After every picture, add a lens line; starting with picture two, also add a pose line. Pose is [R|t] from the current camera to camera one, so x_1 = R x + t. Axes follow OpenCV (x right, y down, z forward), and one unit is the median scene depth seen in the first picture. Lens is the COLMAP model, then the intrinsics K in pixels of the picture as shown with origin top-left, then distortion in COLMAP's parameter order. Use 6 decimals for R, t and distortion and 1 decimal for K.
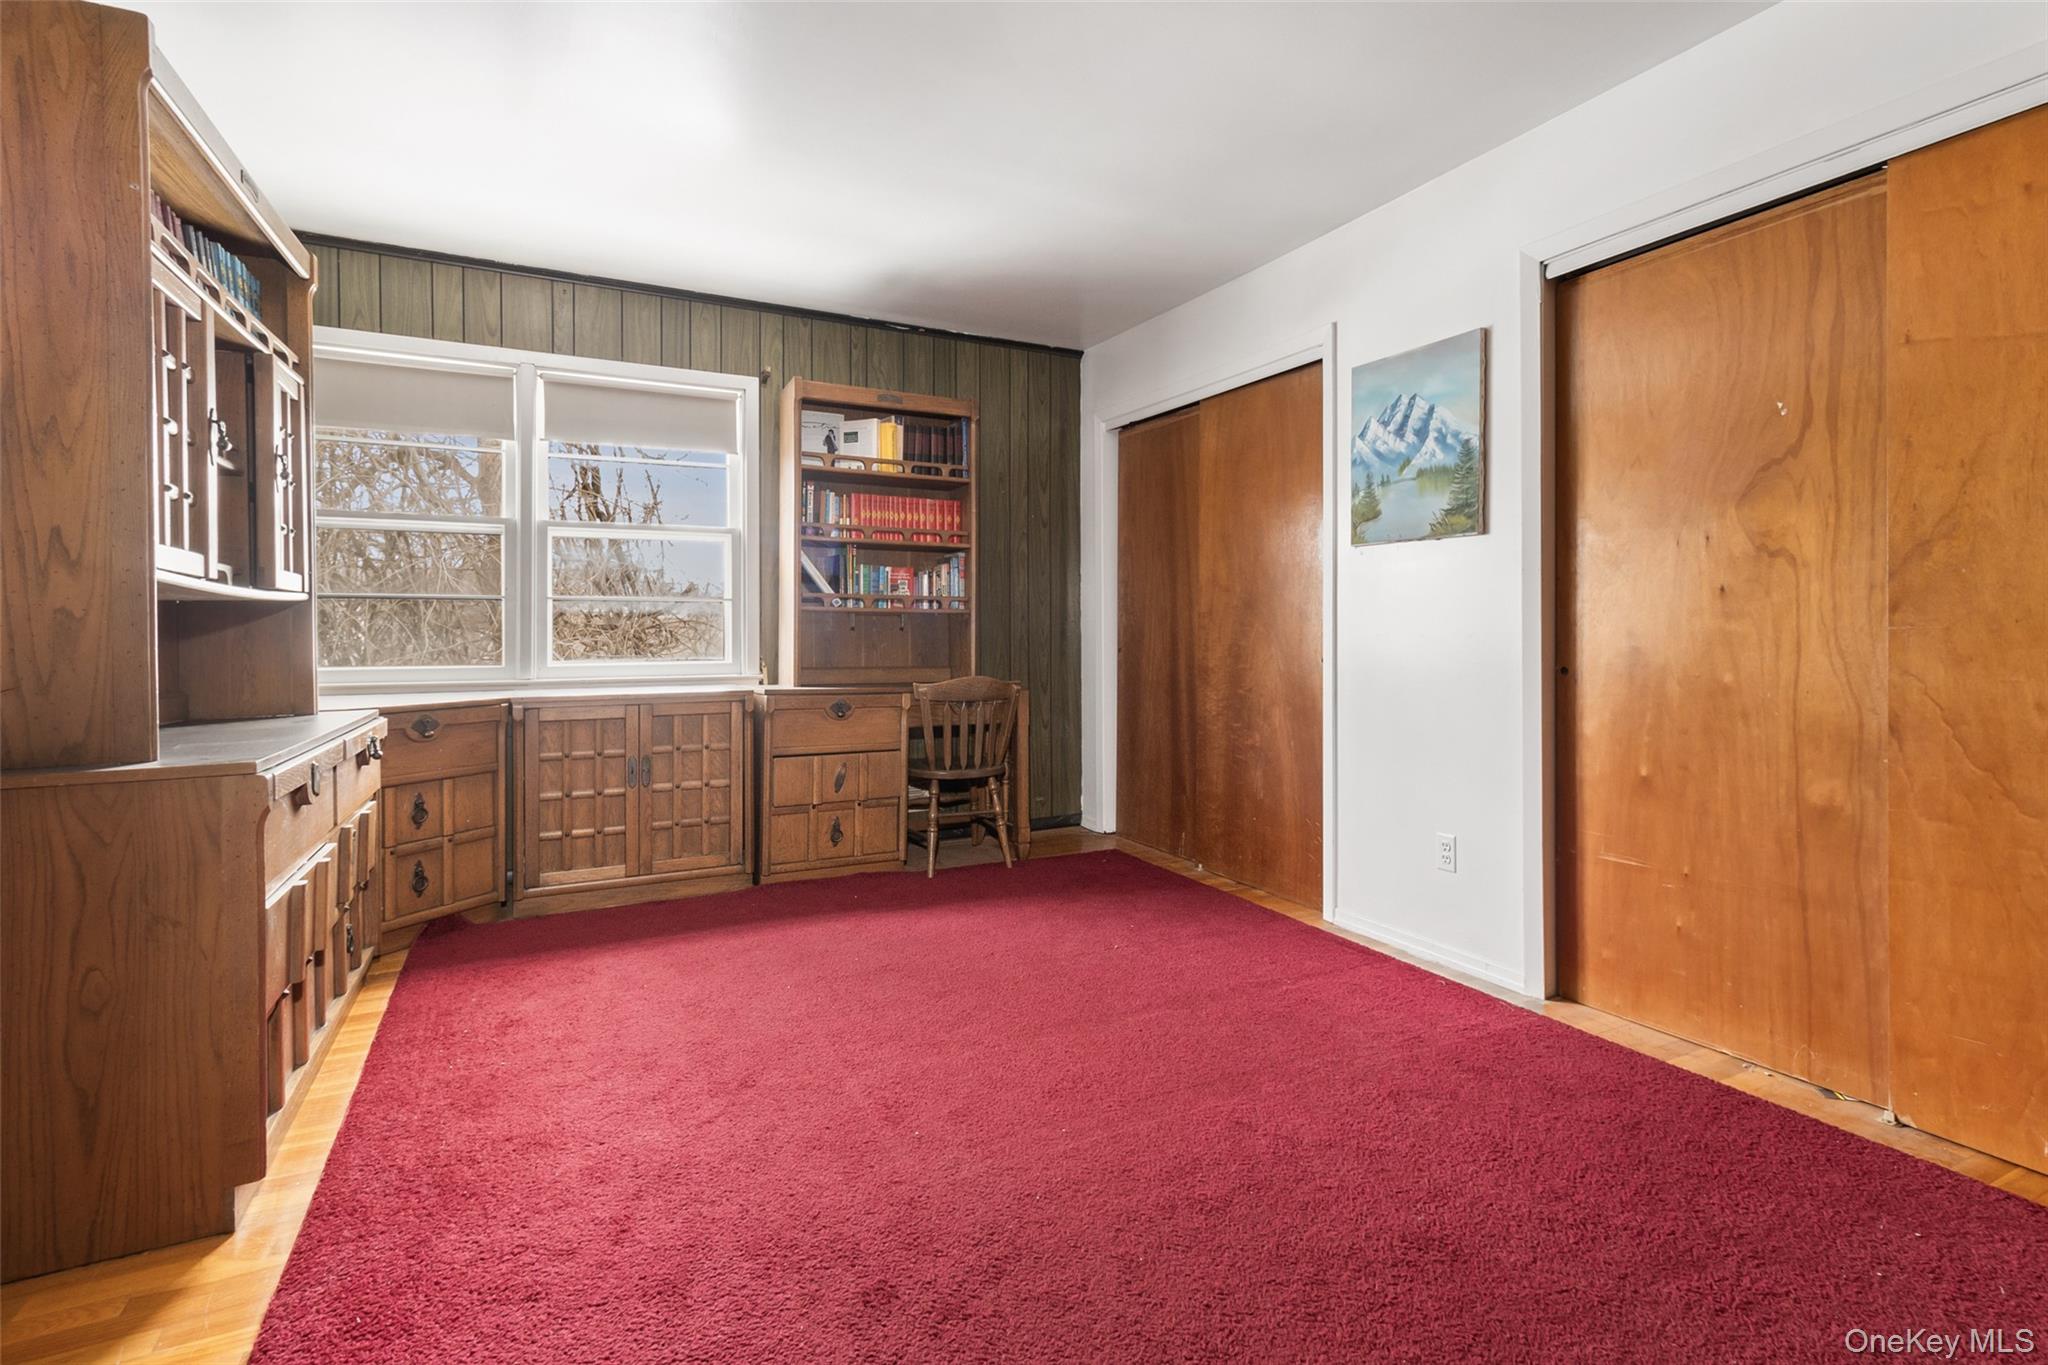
lens RADIAL K [[948.4, 0, 1036.9], [0, 948.4, 645.2], [0, 0, 1]] dist [0.003670, 0.000345]
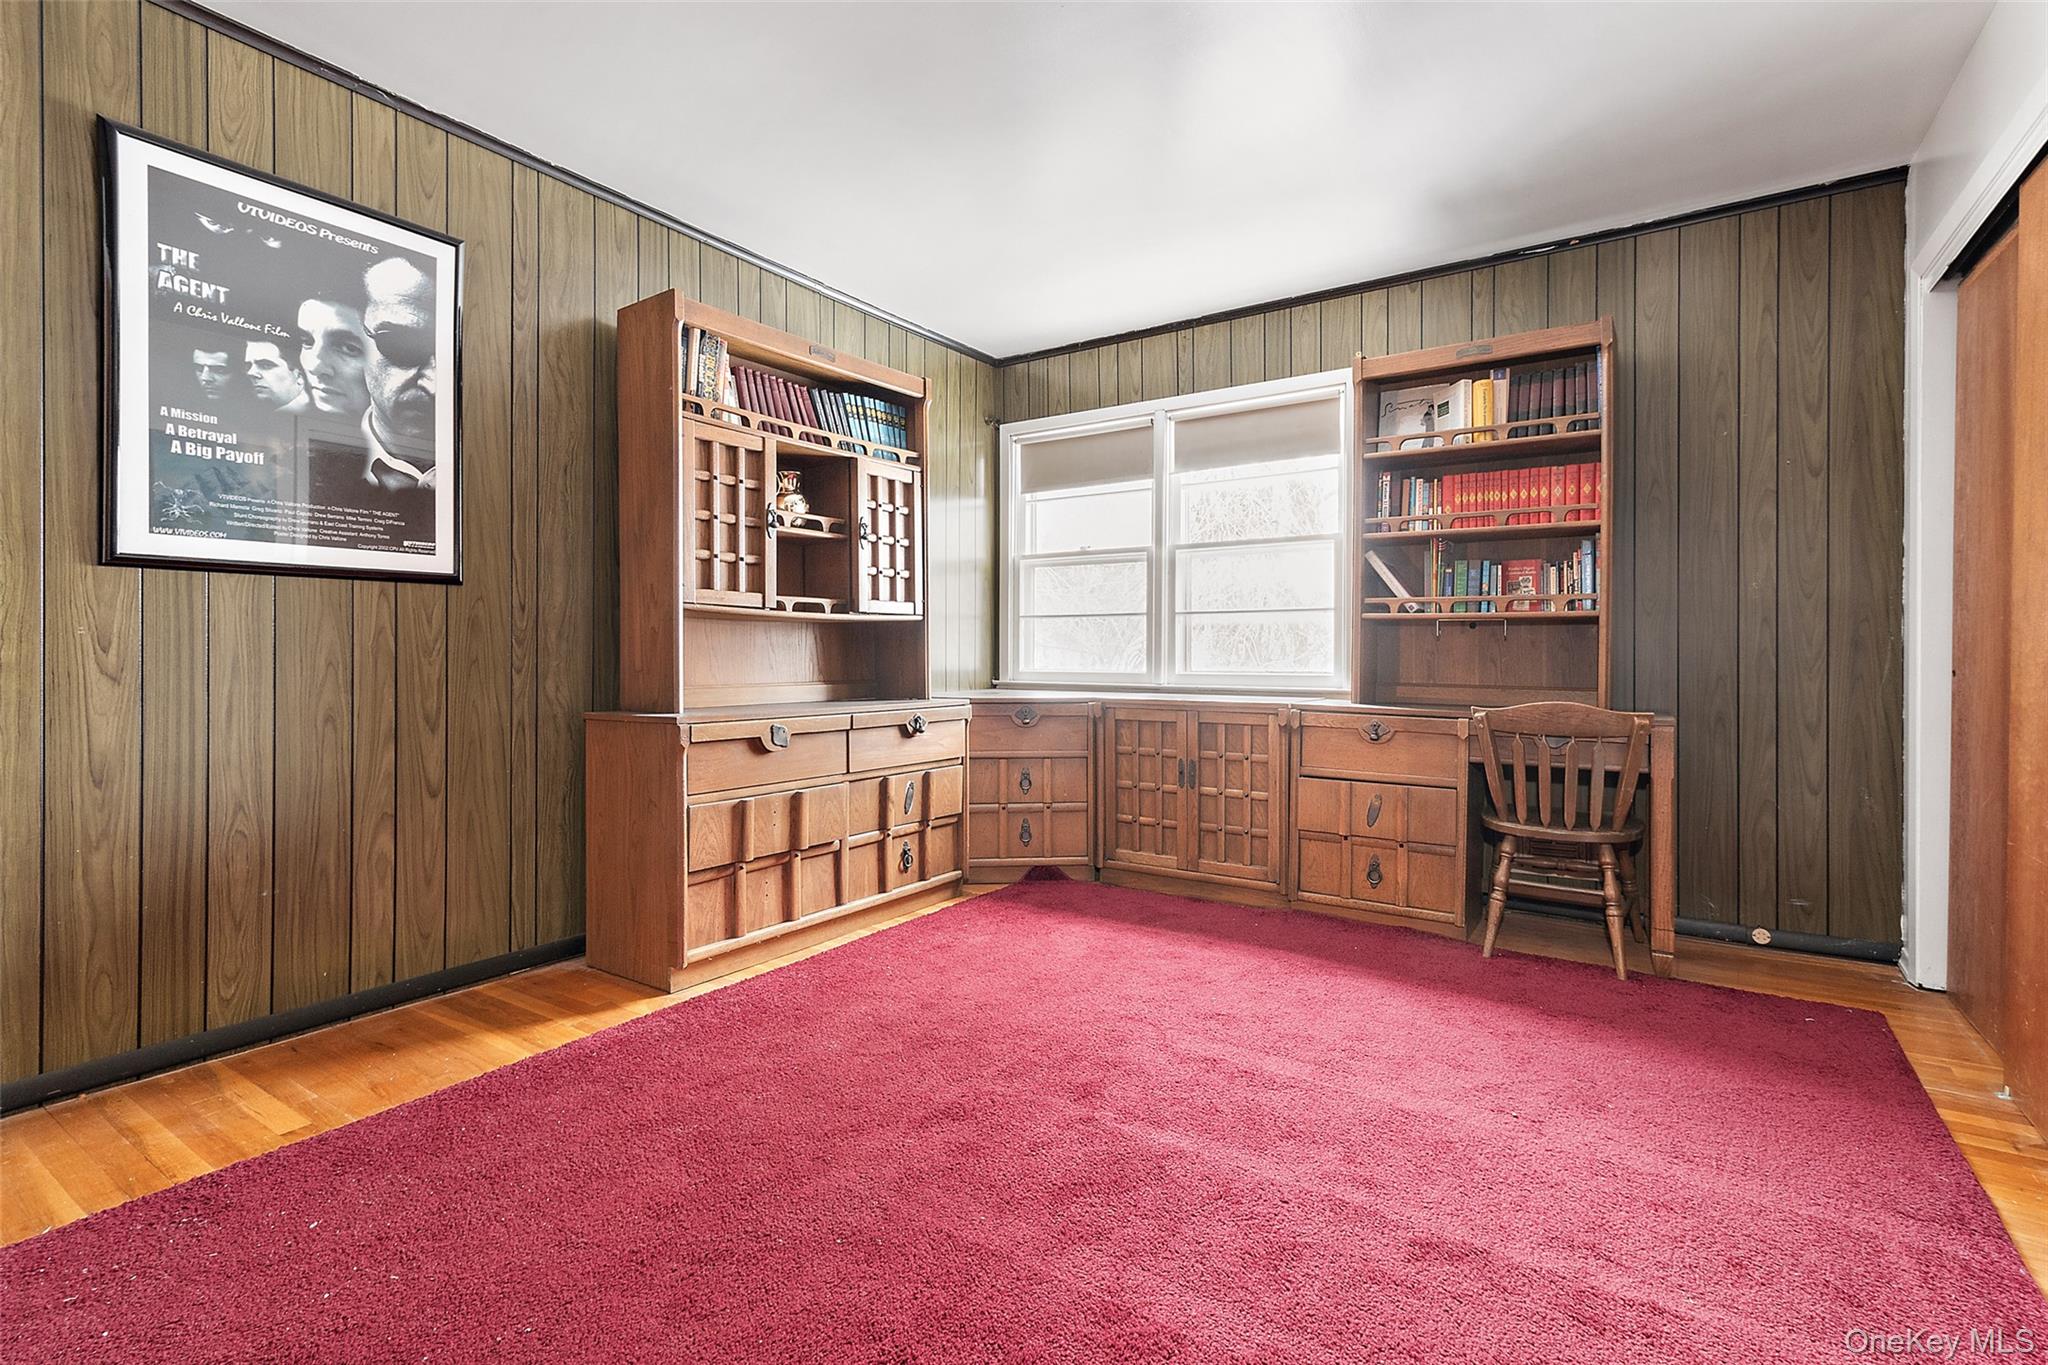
lens RADIAL K [[936.4, 0, 1030.9], [0, 936.4, 673.1], [0, 0, 1]] dist [0.001179, 0.000197]
pose [[0.496293, 0.023912, -0.867826, 0.358435], [-0.013739, 0.999712, 0.019689, 0.001908], [0.868046, 0.002152, 0.496479, 0.287678]]
